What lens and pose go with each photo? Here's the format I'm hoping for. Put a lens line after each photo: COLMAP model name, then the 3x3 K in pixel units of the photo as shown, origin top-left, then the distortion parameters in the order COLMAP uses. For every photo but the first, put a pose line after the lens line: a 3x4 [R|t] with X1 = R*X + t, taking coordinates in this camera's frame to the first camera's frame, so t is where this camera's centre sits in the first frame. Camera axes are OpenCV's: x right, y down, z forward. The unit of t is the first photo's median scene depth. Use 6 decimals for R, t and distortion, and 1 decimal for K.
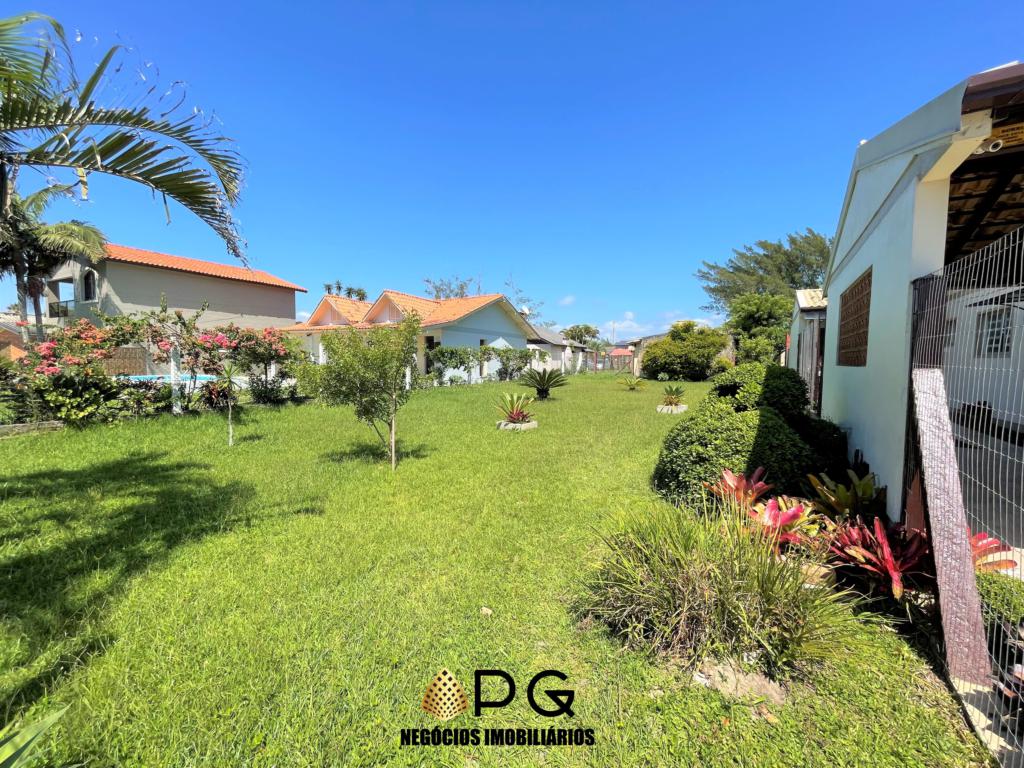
lens RADIAL K [[415.2, 0, 512.0], [0, 415.2, 384.0], [0, 0, 1]] dist [-0.001624, -0.000493]
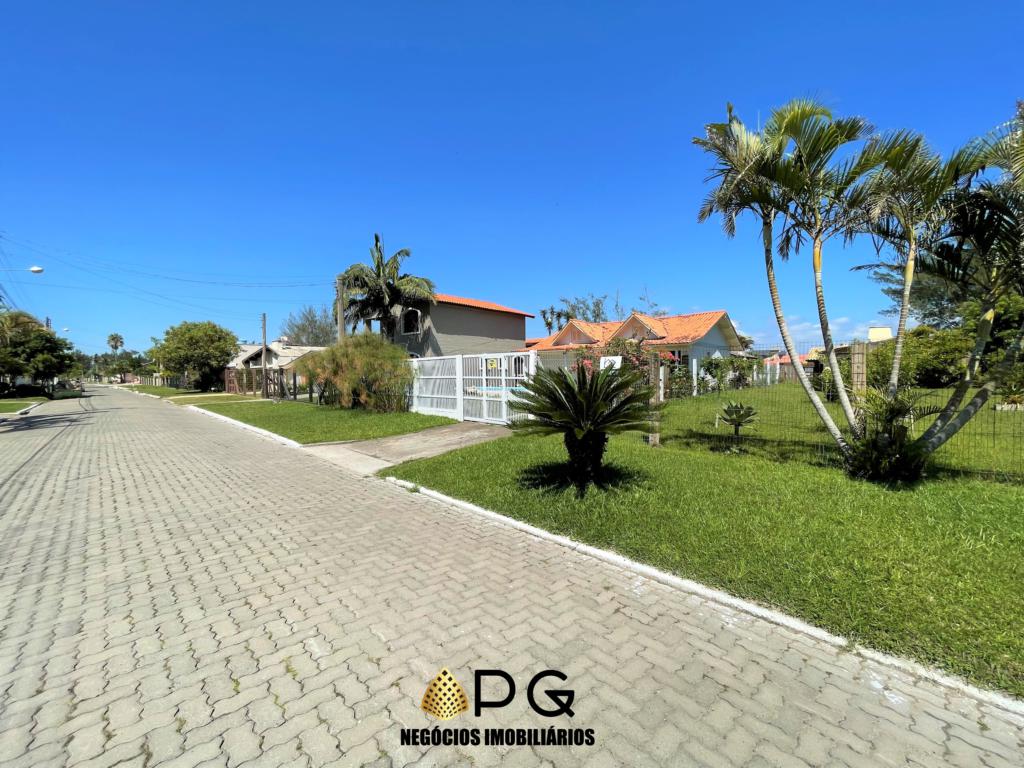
lens RADIAL K [[415.3, 0, 513.8], [0, 415.3, 381.2], [0, 0, 1]] dist [-0.000530, 0.000184]
pose [[0.975175, -0.017113, -0.220772, -0.297499], [0.007380, 0.998967, -0.044833, 0.013566], [0.221311, 0.042091, 0.974294, -0.166338]]
